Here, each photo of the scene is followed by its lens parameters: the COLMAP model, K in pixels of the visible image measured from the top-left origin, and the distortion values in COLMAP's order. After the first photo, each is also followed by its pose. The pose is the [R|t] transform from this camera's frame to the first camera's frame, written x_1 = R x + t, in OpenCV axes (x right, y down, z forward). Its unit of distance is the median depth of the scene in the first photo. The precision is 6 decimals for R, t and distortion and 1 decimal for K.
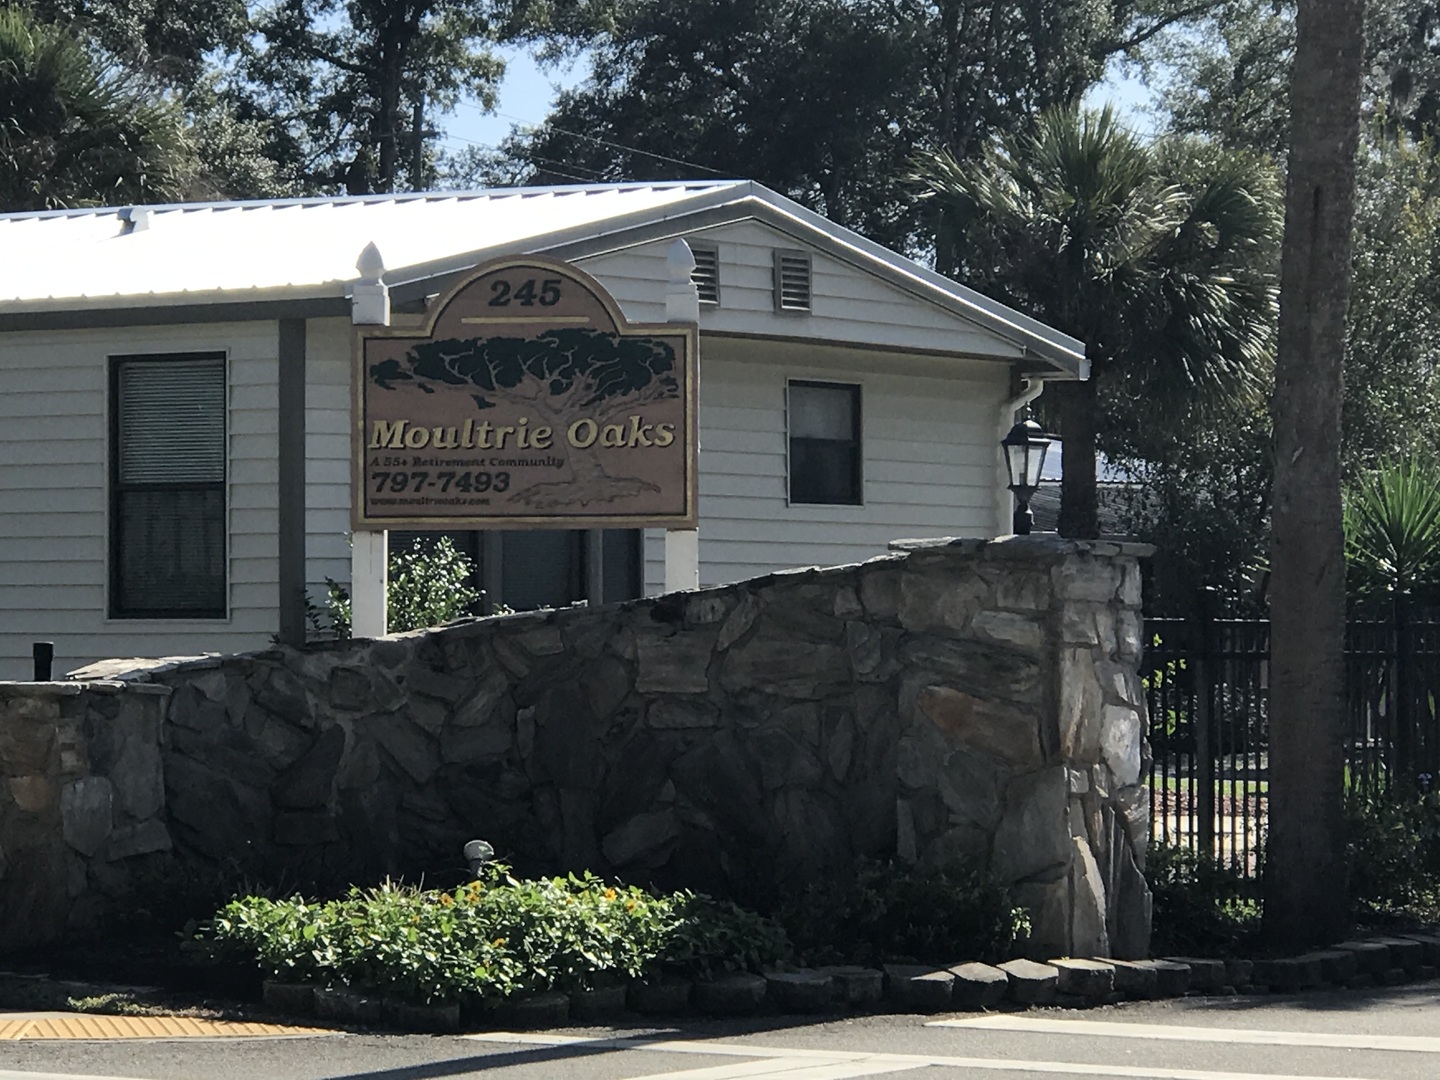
lens RADIAL K [[5525.3, 0, 721.9], [0, 5525.3, 539.0], [0, 0, 1]] dist [-0.165737, 0.000000]
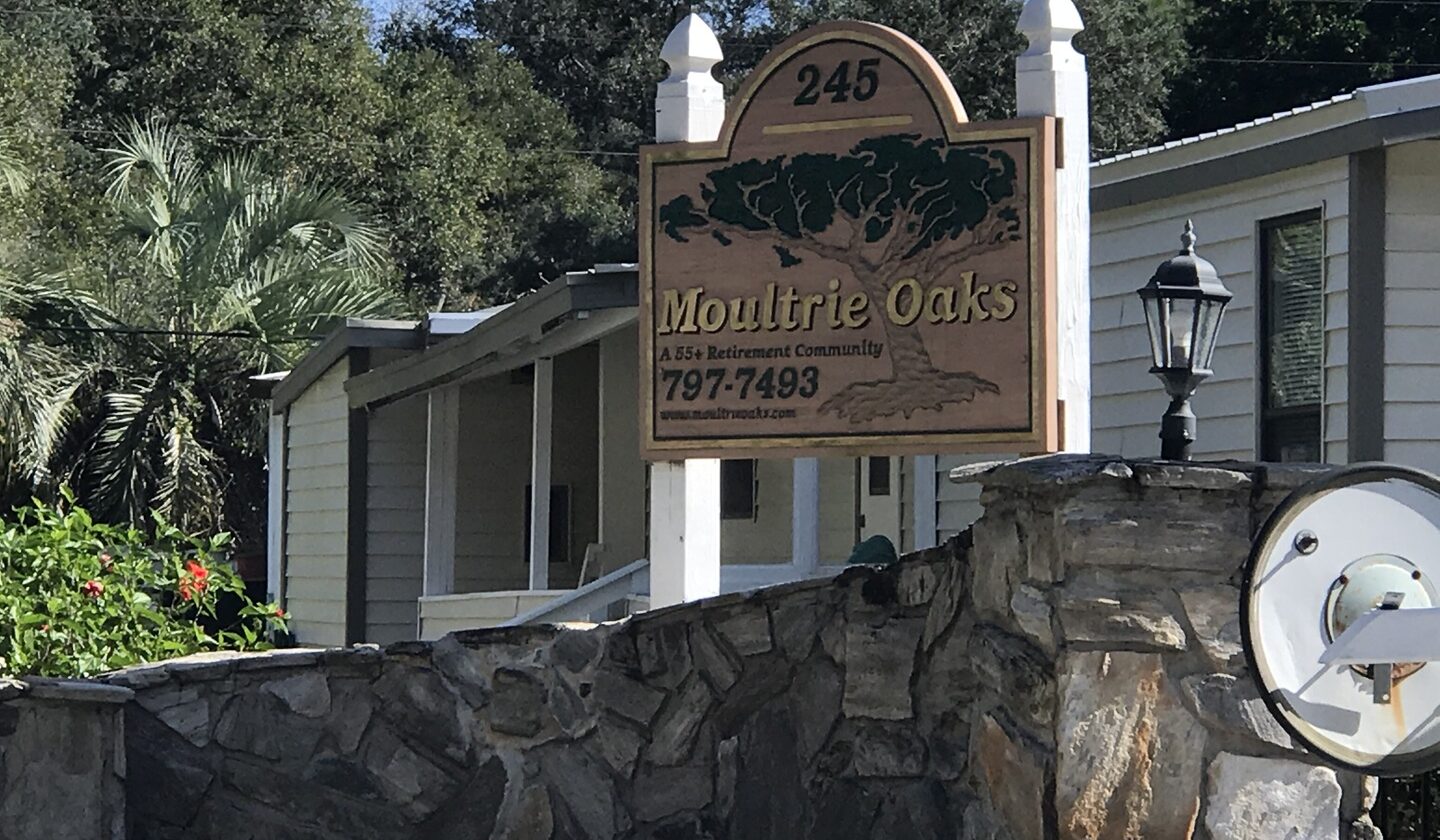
lens RADIAL K [[6084.2, 0, 720.0], [0, 6084.2, 421.4], [0, 0, 1]] dist [-0.193037, 0.000000]
pose [[0.717755, -0.012149, -0.696190, 0.438702], [-0.002131, 0.999805, -0.019644, 0.007934], [0.696293, 0.015584, 0.717589, 0.492125]]
